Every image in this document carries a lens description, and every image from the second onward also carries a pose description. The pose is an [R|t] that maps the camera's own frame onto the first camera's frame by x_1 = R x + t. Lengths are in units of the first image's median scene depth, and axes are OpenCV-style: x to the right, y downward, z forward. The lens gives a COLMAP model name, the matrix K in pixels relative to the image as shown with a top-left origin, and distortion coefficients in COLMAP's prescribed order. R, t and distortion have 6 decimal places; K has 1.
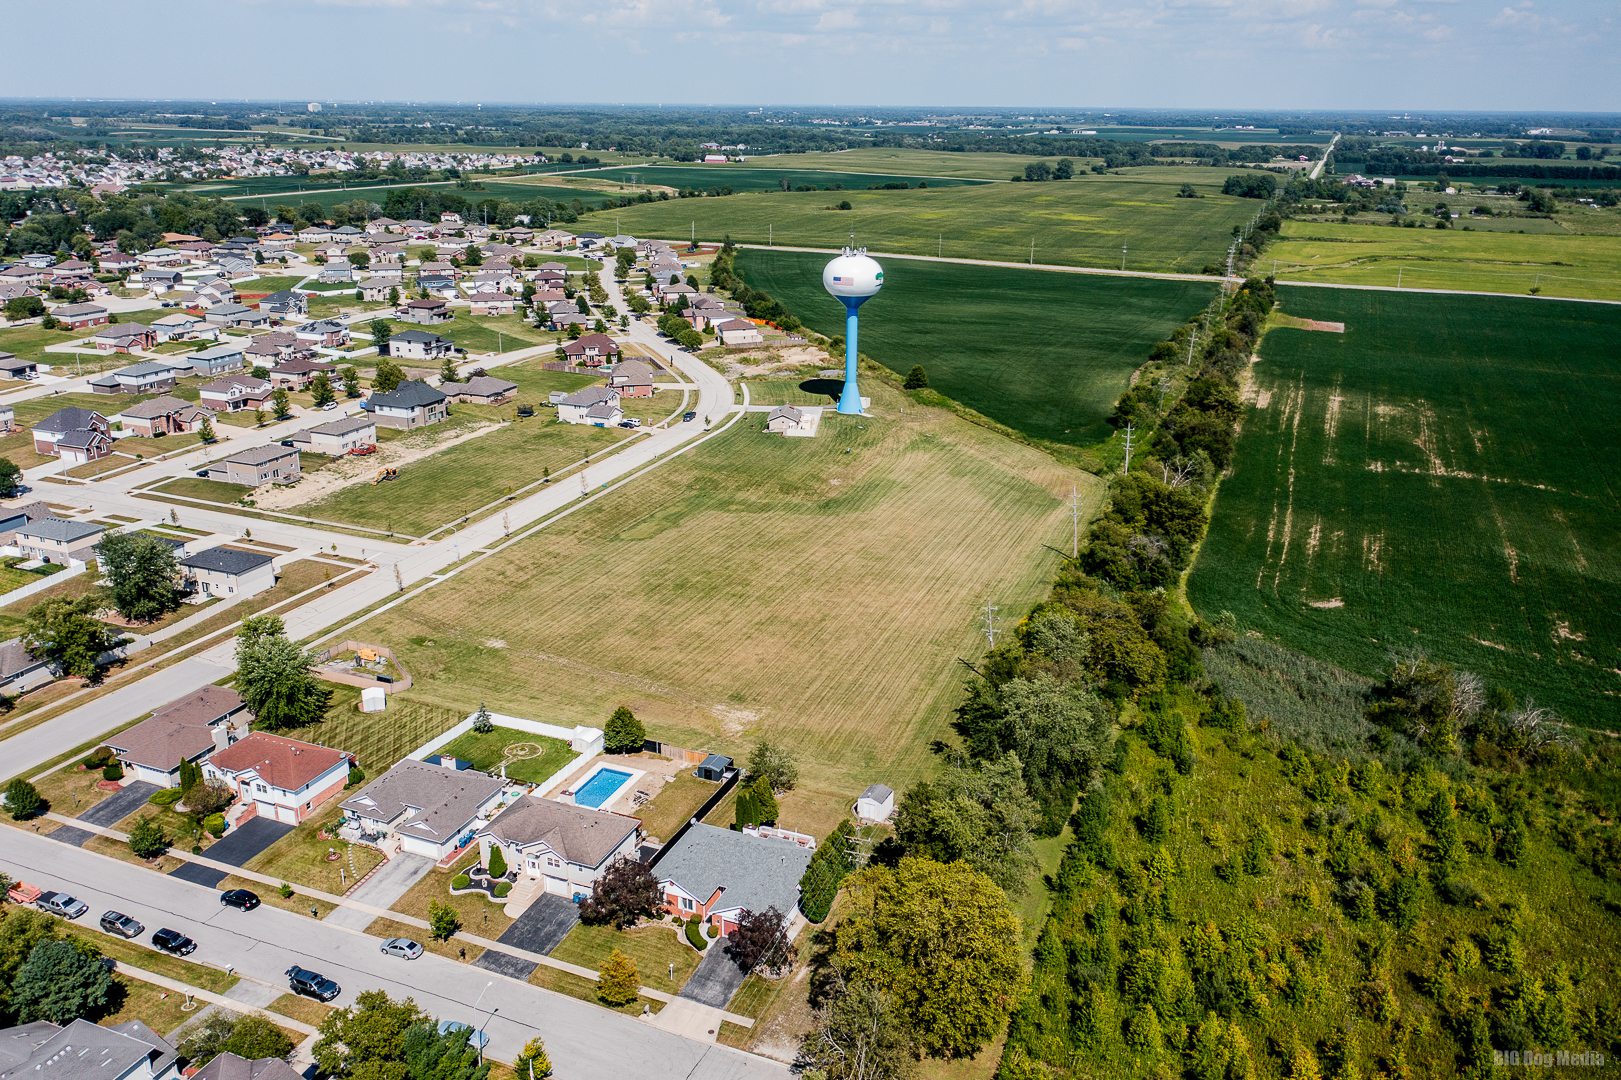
lens RADIAL K [[1286.6, 0, 810.5], [0, 1286.6, 540.0], [0, 0, 1]] dist [-0.002188, 0.001648]
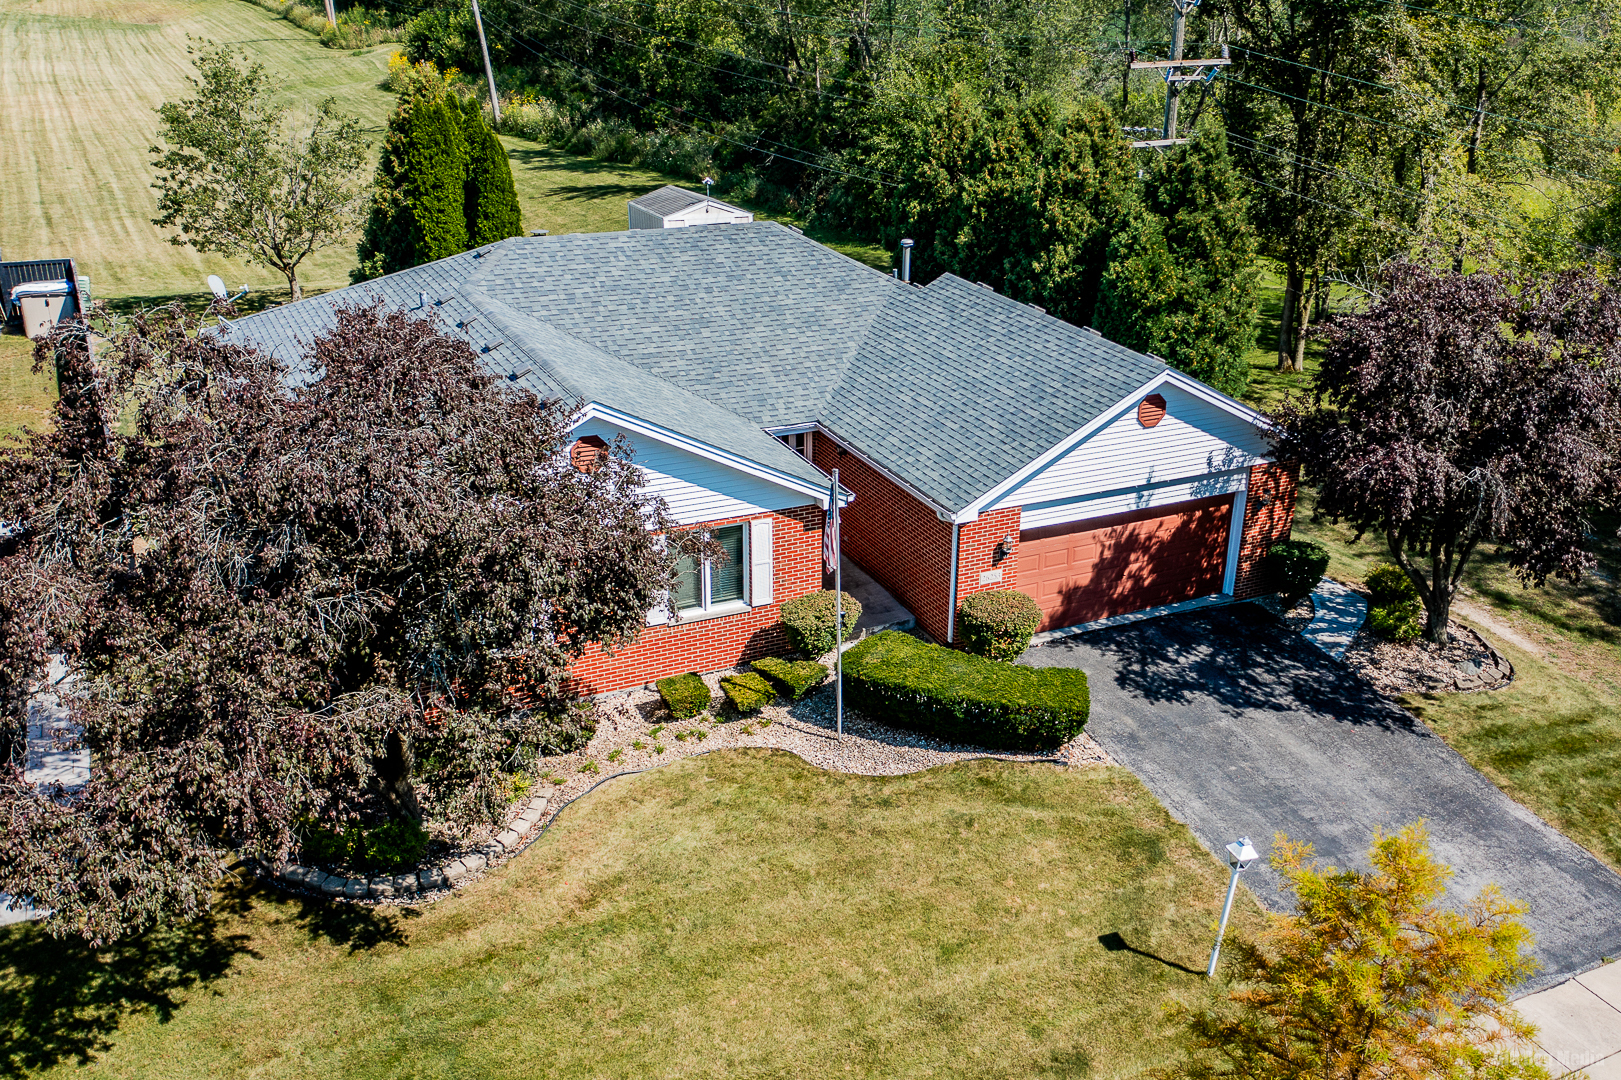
lens RADIAL K [[1477.0, 0, 811.6], [0, 1477.0, 666.1], [0, 0, 1]] dist [0.013355, 0.007937]
pose [[0.625984, -0.334168, 0.704610, -0.115977], [0.222992, 0.942513, 0.248887, 0.141430], [-0.747274, 0.001323, 0.664515, 0.489805]]
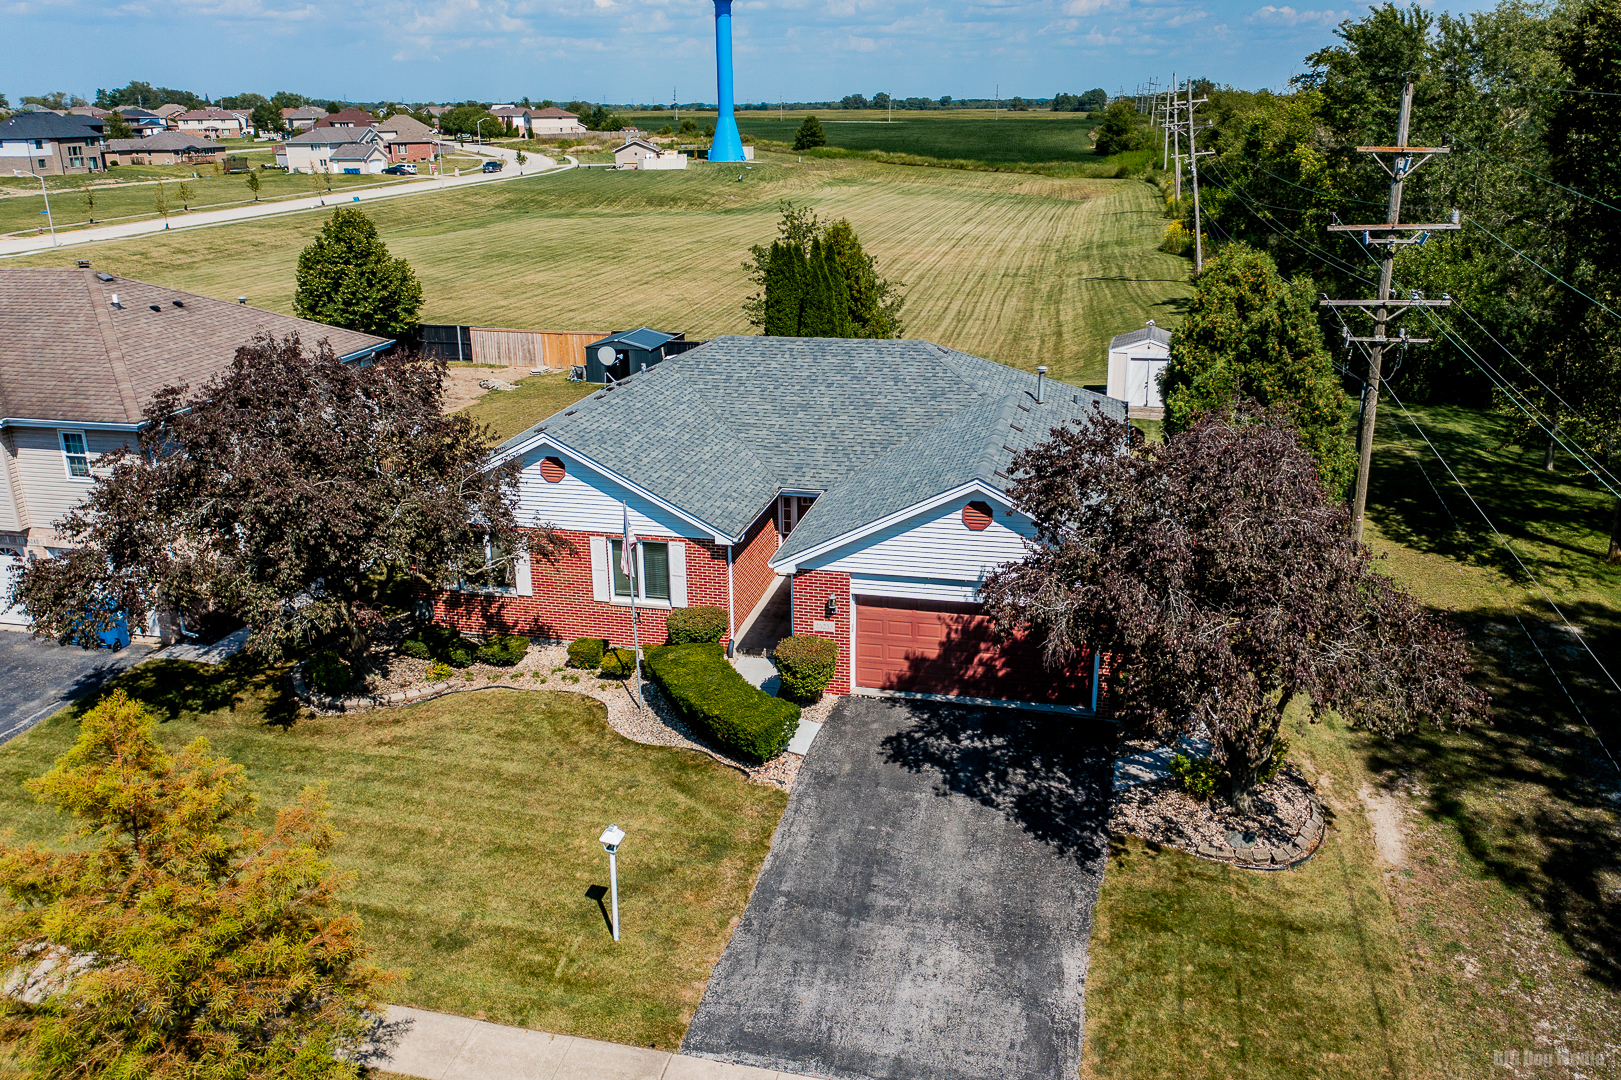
lens RADIAL K [[1286.6, 0, 810.5], [0, 1286.6, 540.0], [0, 0, 1]] dist [-0.002188, 0.001648]
pose [[0.987613, -0.069450, 0.140704, -0.054098], [0.069864, 0.997555, 0.002003, 0.155430], [-0.140499, 0.007852, 0.990050, 0.445185]]
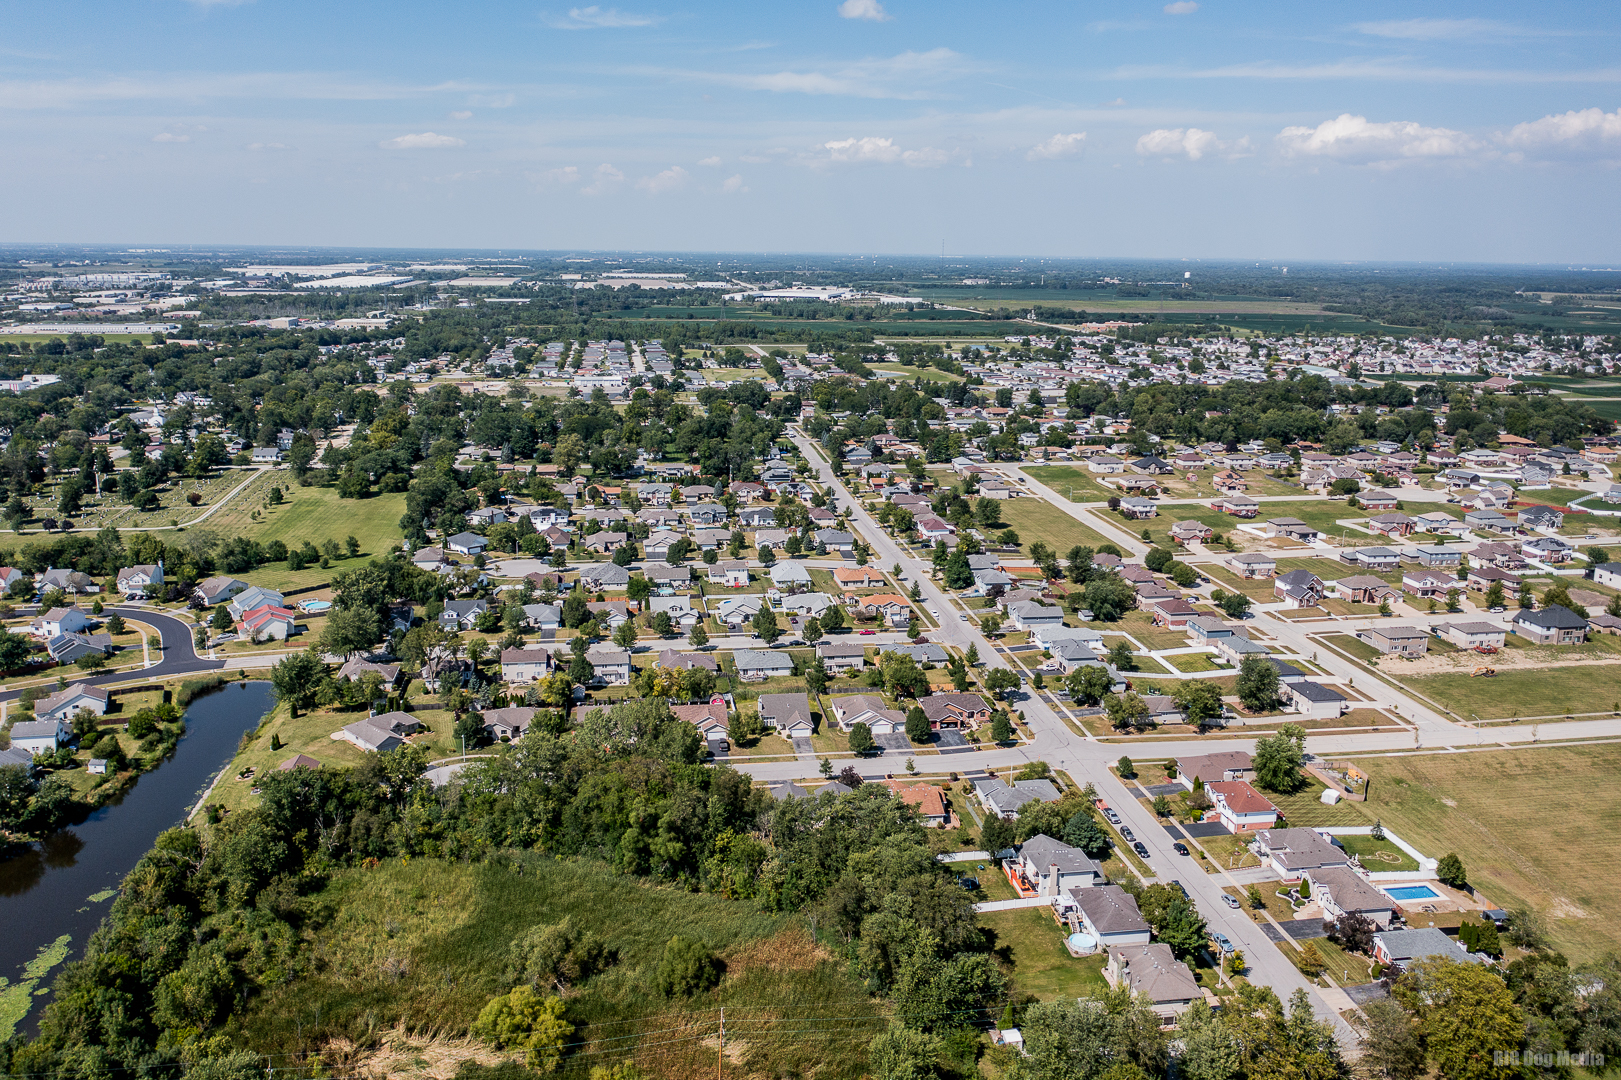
lens RADIAL K [[1286.6, 0, 810.5], [0, 1286.6, 540.0], [0, 0, 1]] dist [-0.002188, 0.001648]
pose [[0.517375, 0.187733, -0.834913, 0.442113], [-0.283352, 0.958187, 0.039866, -0.044346], [0.807487, 0.215949, 0.548937, -0.332667]]
